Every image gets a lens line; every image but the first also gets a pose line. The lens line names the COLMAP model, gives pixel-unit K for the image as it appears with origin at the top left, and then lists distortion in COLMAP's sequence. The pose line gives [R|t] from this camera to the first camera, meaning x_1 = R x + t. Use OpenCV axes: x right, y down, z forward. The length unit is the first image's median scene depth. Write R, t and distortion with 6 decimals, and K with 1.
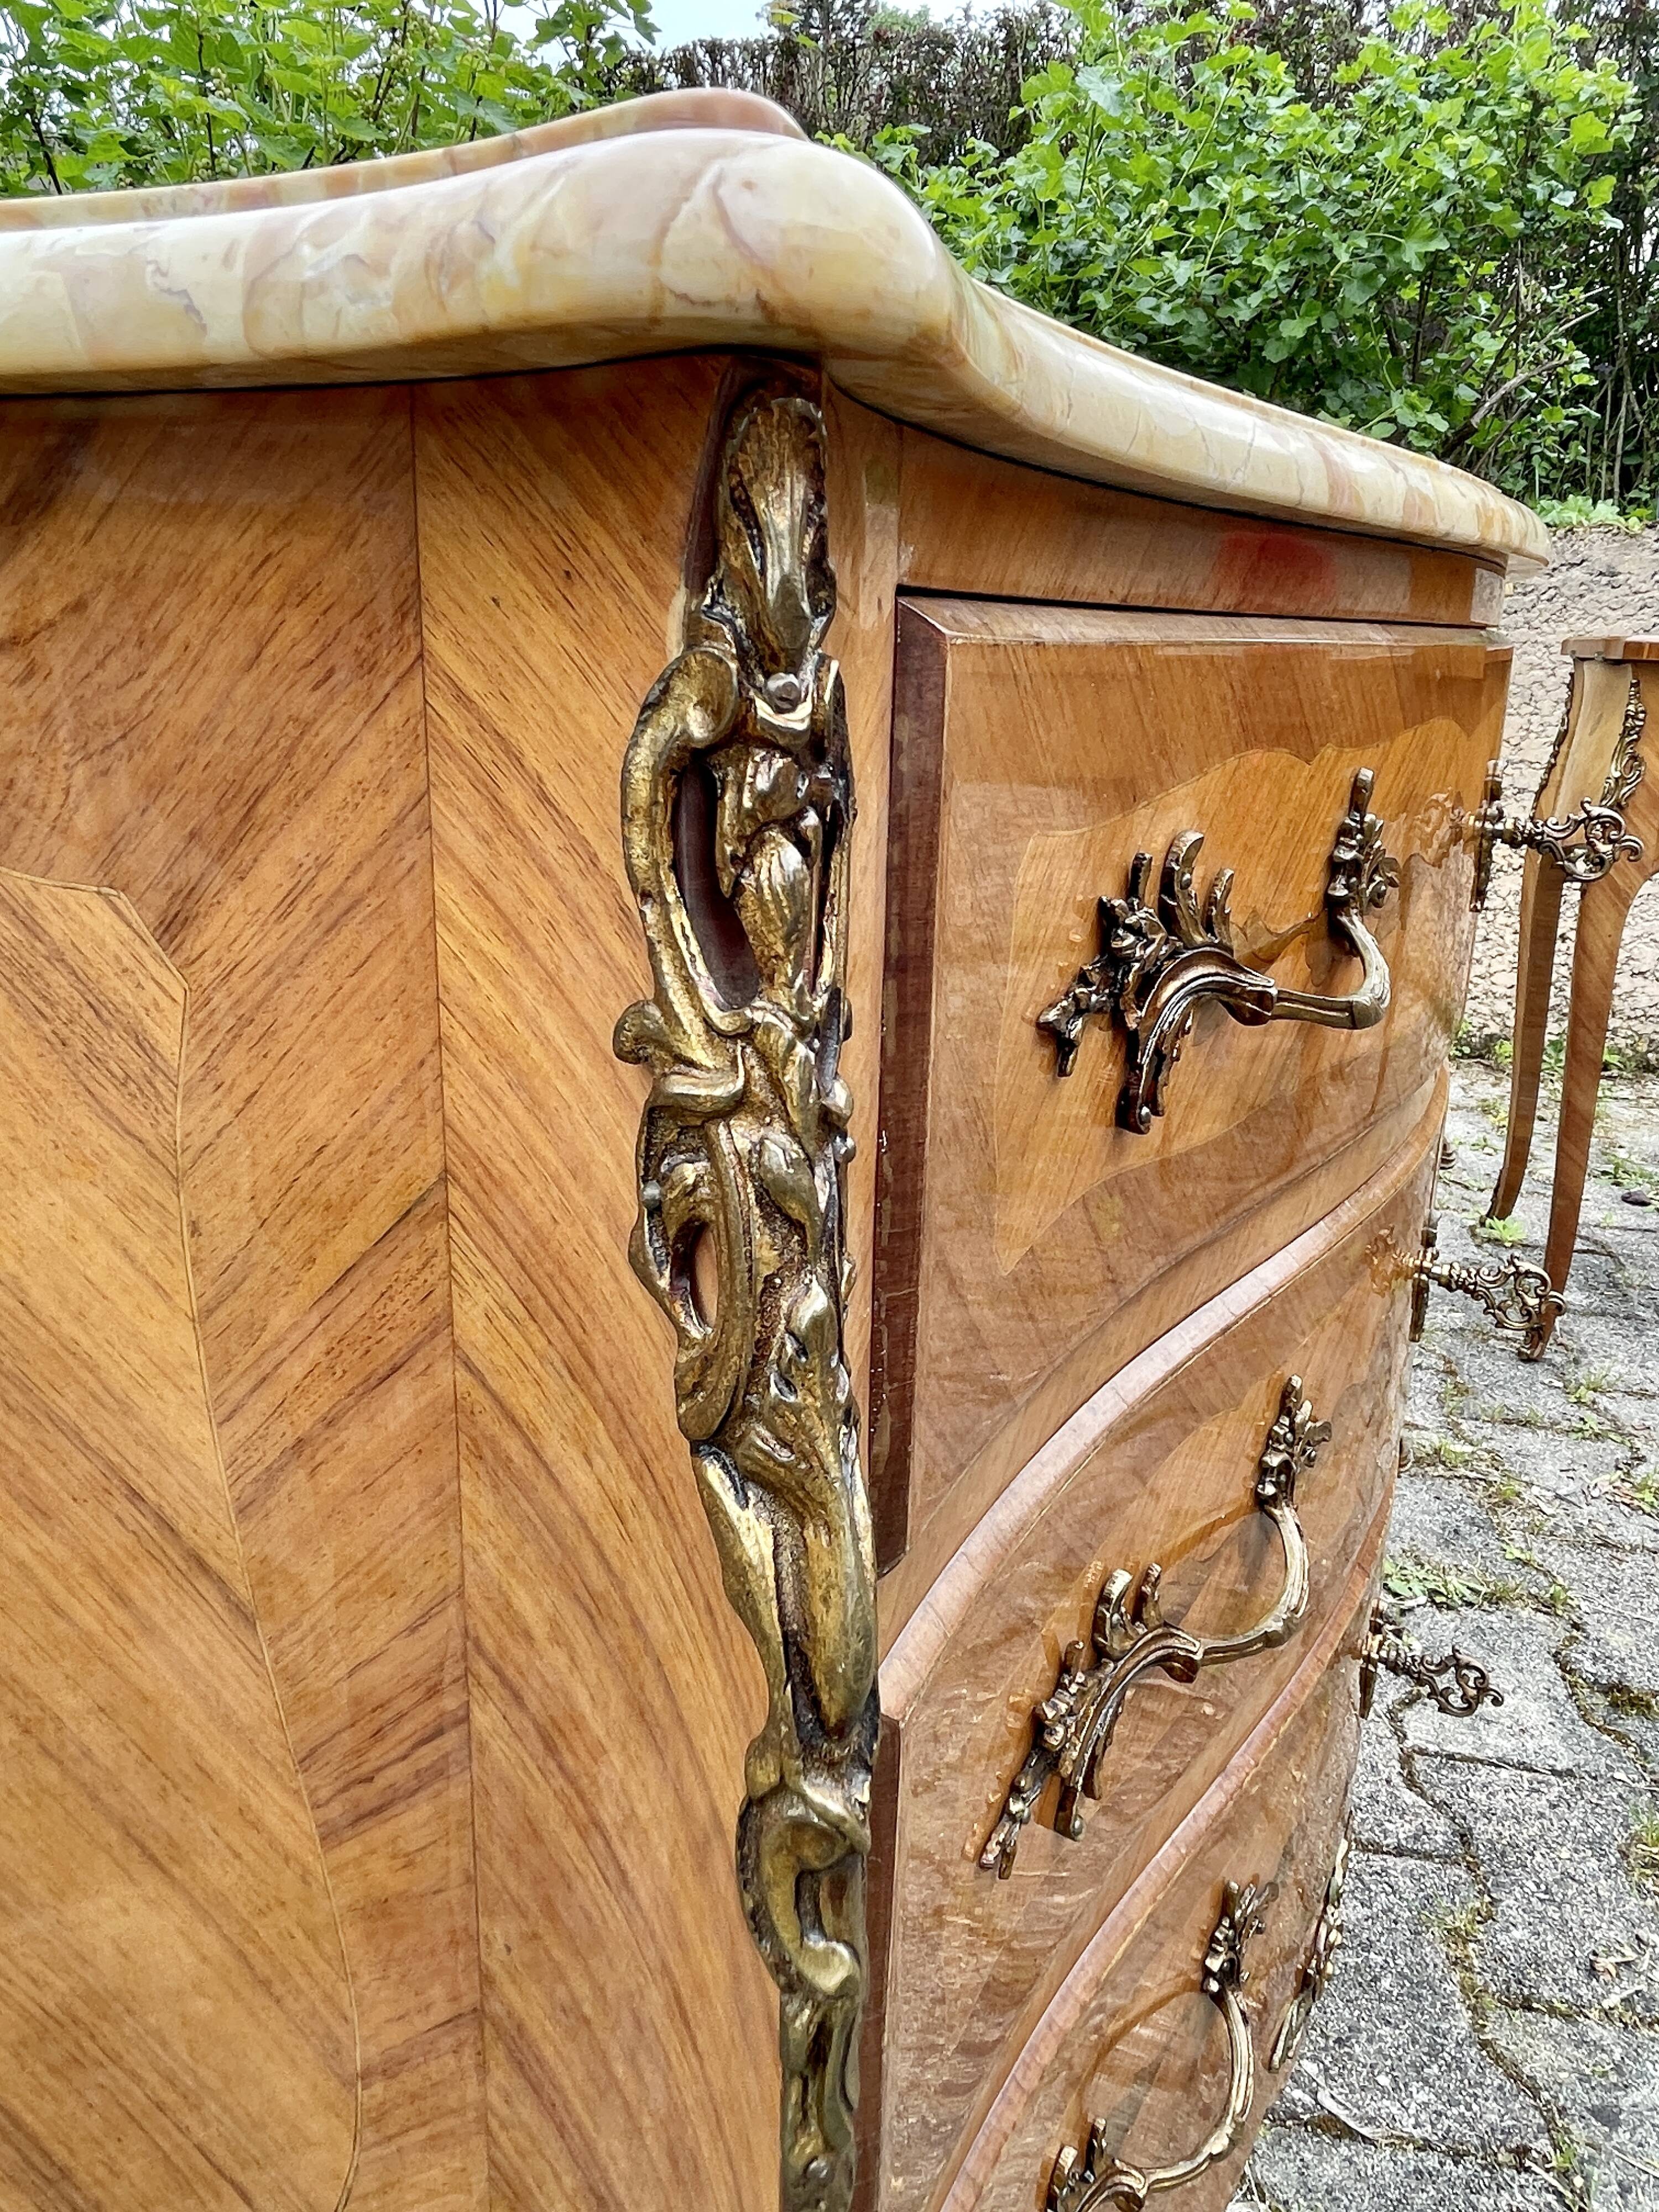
lens RADIAL K [[1504.4, 0, 821.3], [0, 1504.4, 1013.1], [0, 0, 1]] dist [-0.002763, 0.001072]
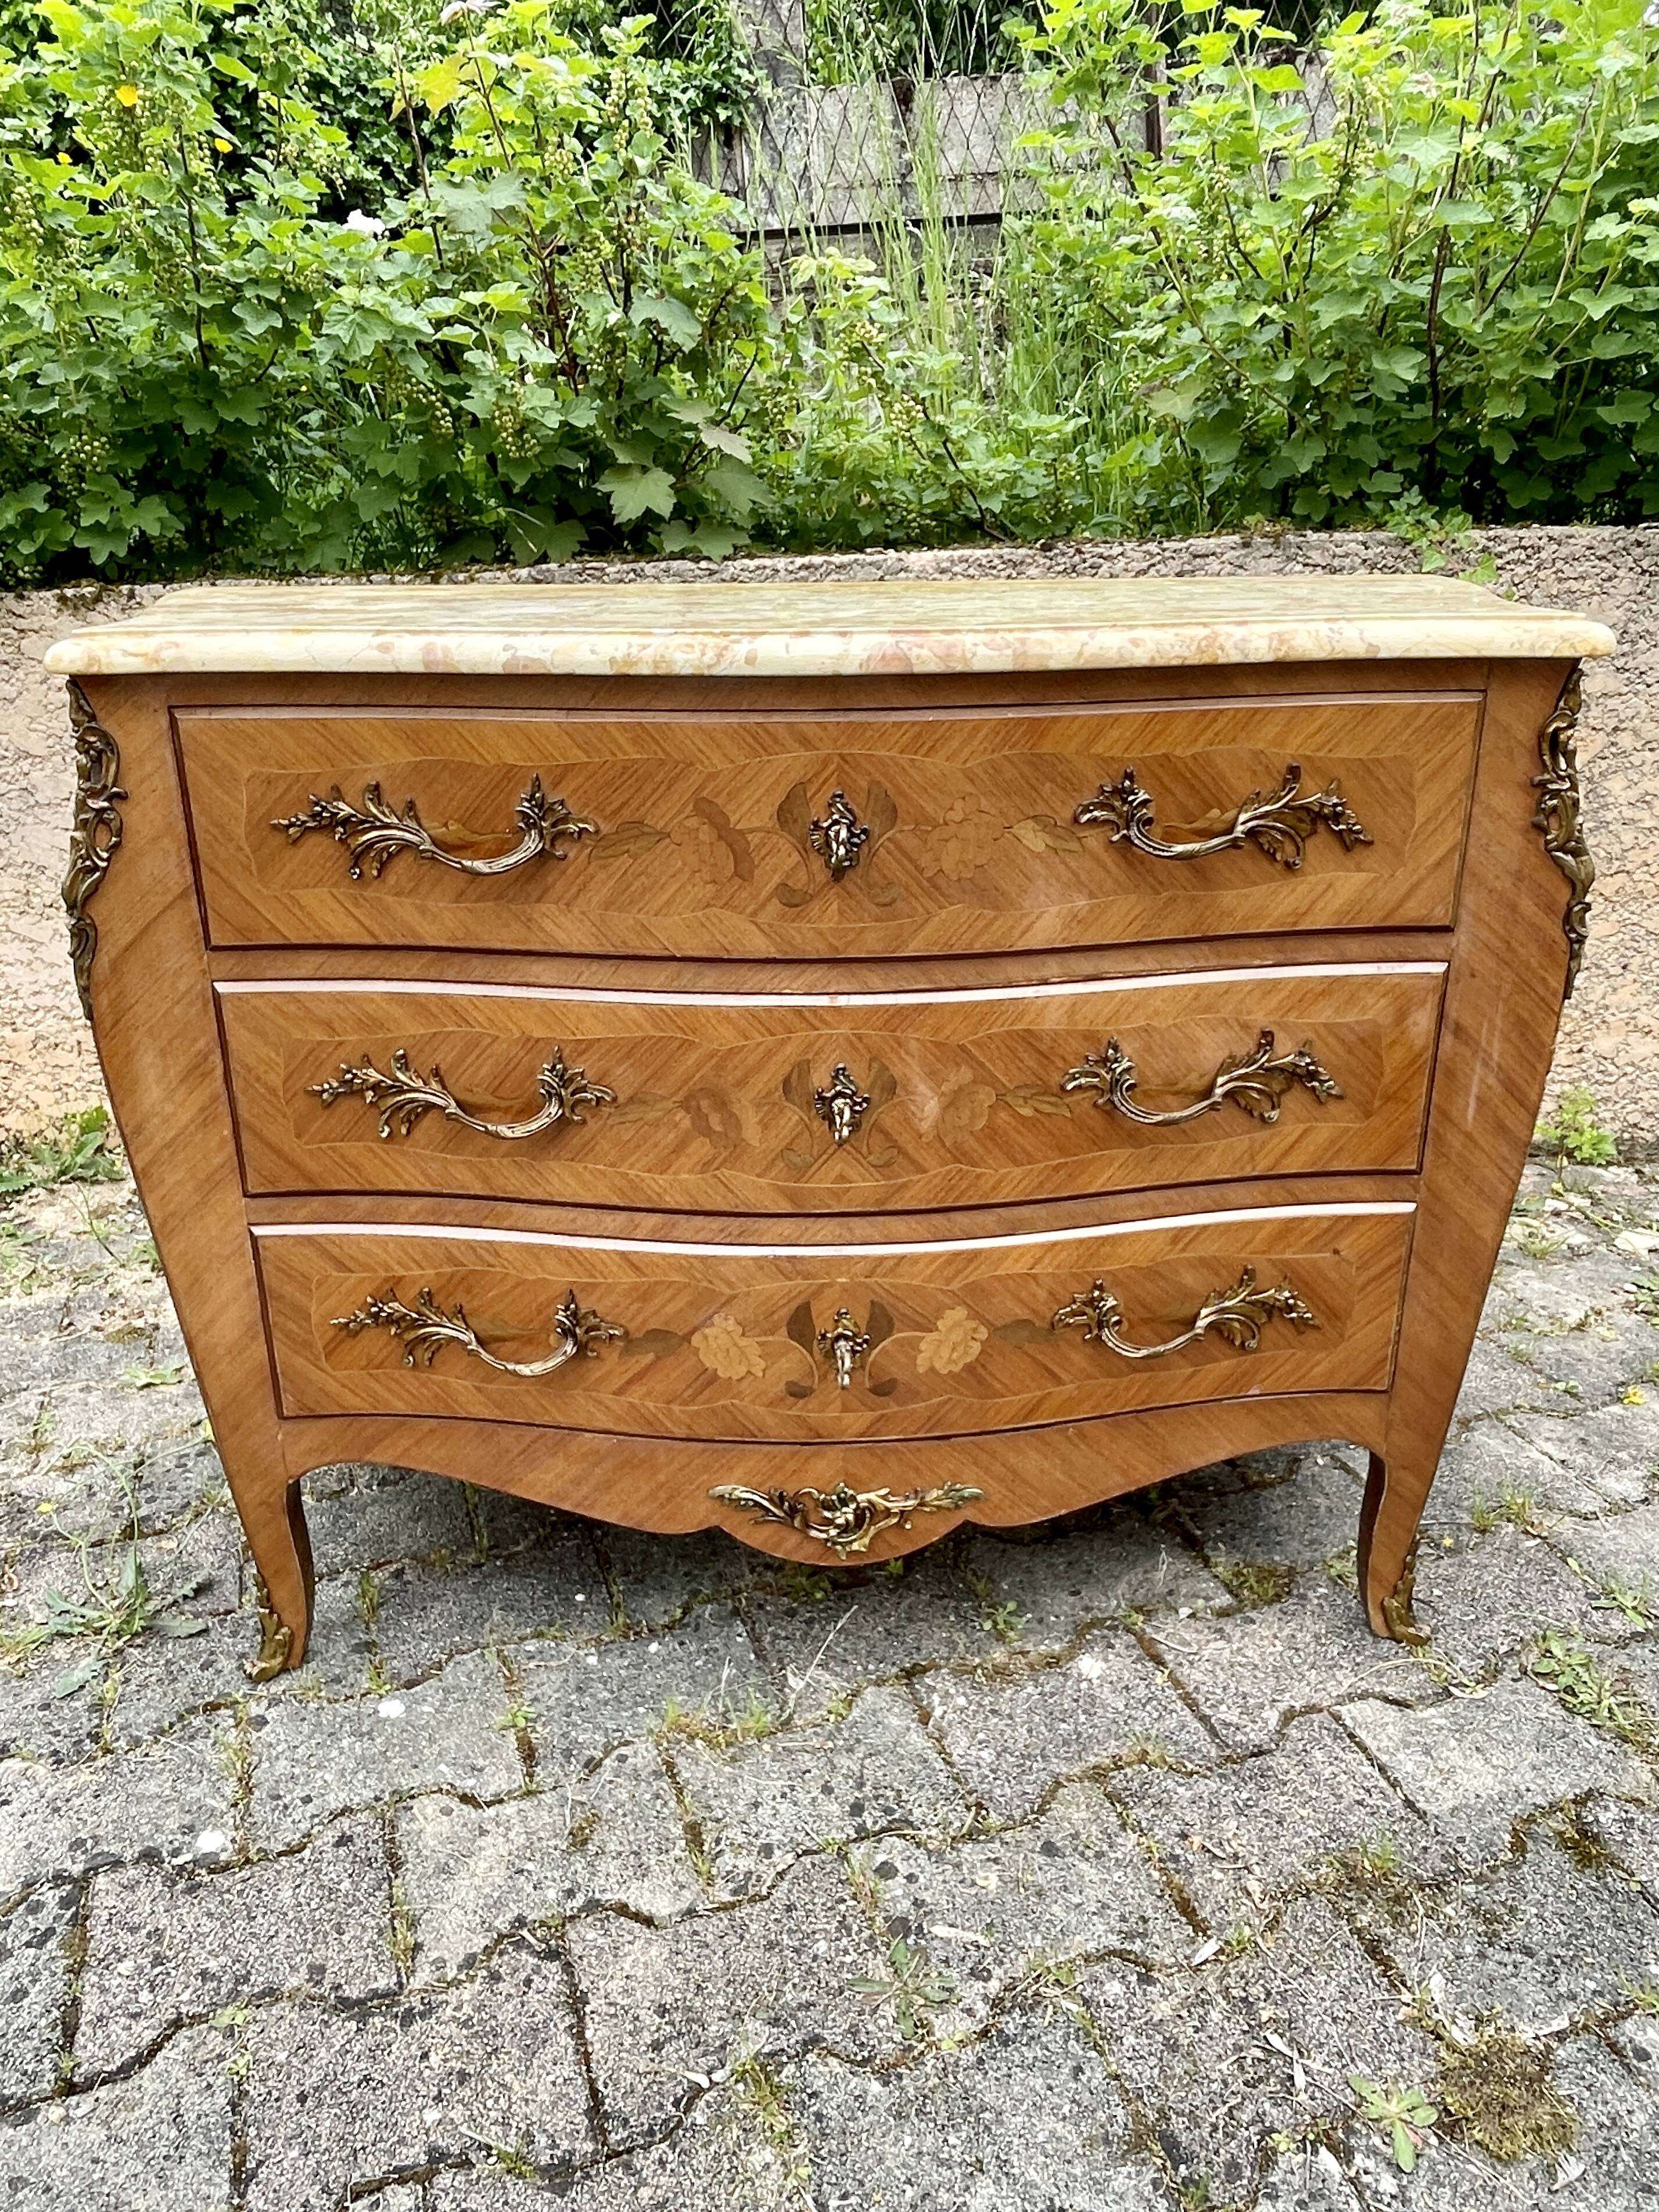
lens RADIAL K [[1591.9, 0, 822.6], [0, 1591.9, 1081.8], [0, 0, 1]] dist [-0.002436, 0.000911]
pose [[0.479656, 0.286366, -0.829412, 3.292815], [-0.199666, 0.956069, 0.214628, -0.389014], [0.854438, 0.062658, 0.515762, 0.173243]]
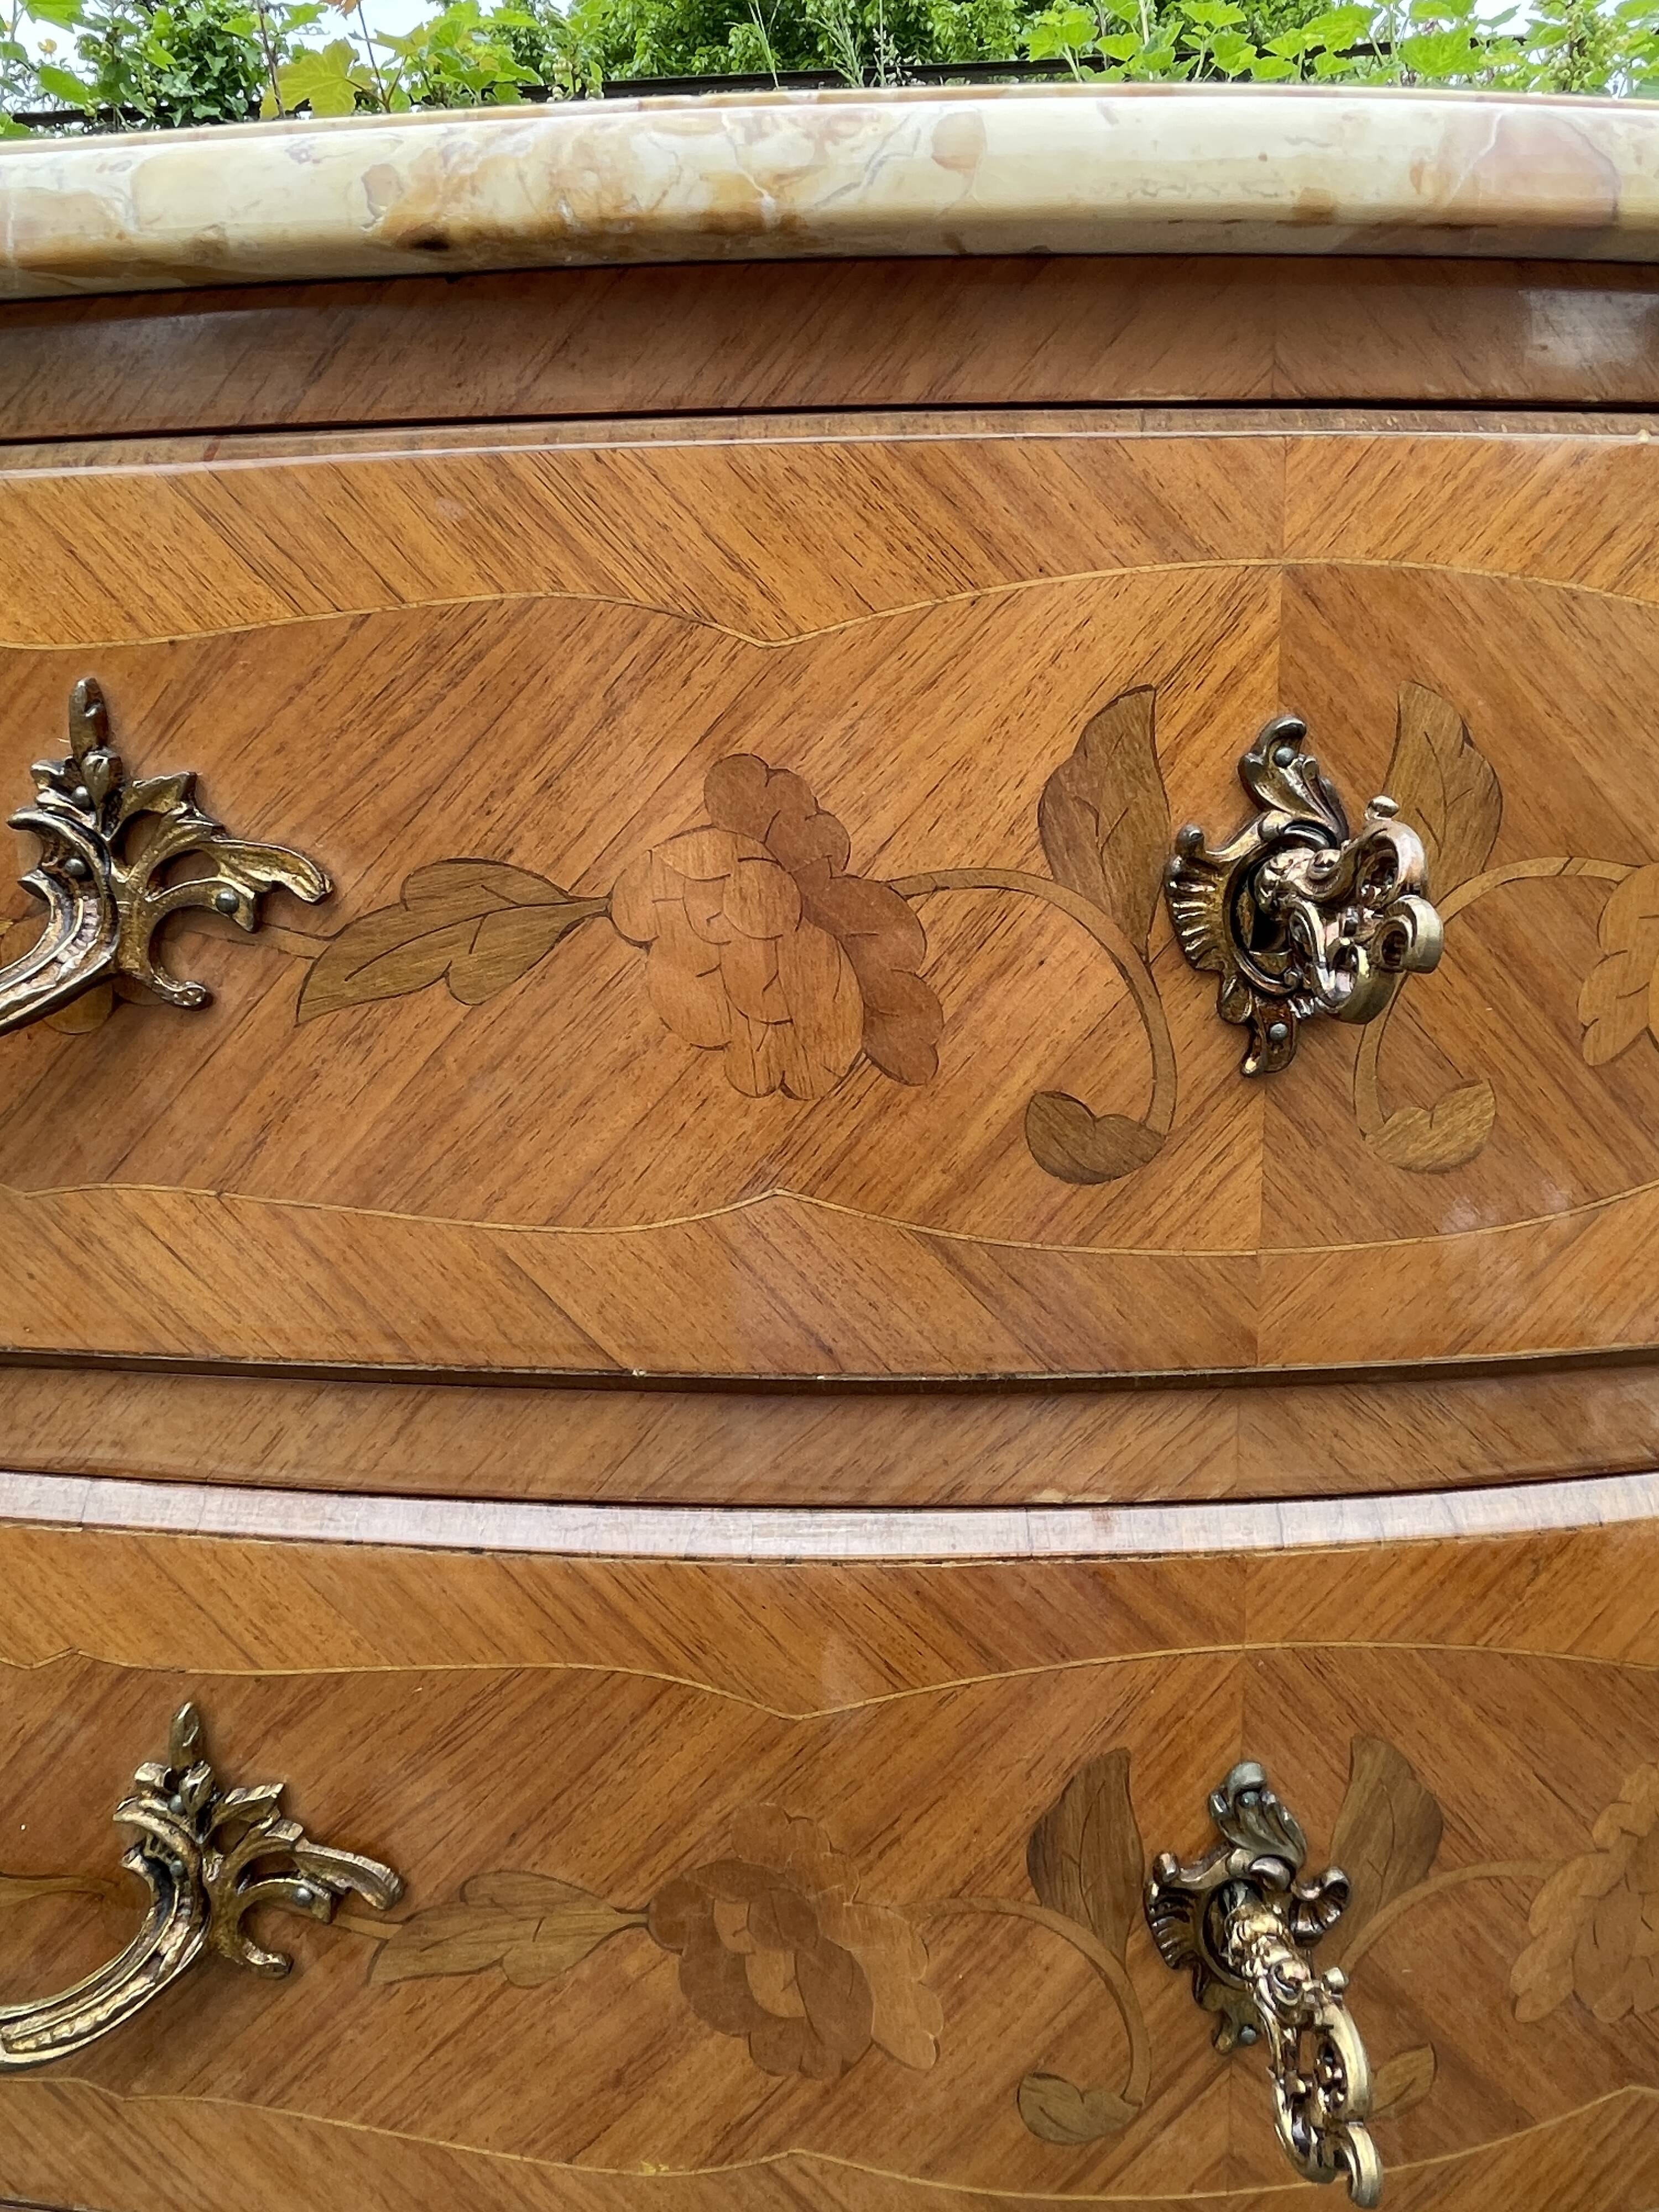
lens RADIAL K [[1676.7, 0, 832.1], [0, 1676.7, 1051.9], [0, 0, 1]] dist [0.090383, -0.123143]
pose [[0.504252, 0.126873, -0.854185, 1.330493], [-0.190287, 0.981160, 0.033400, -0.116554], [0.842330, 0.145698, 0.518895, 1.105310]]
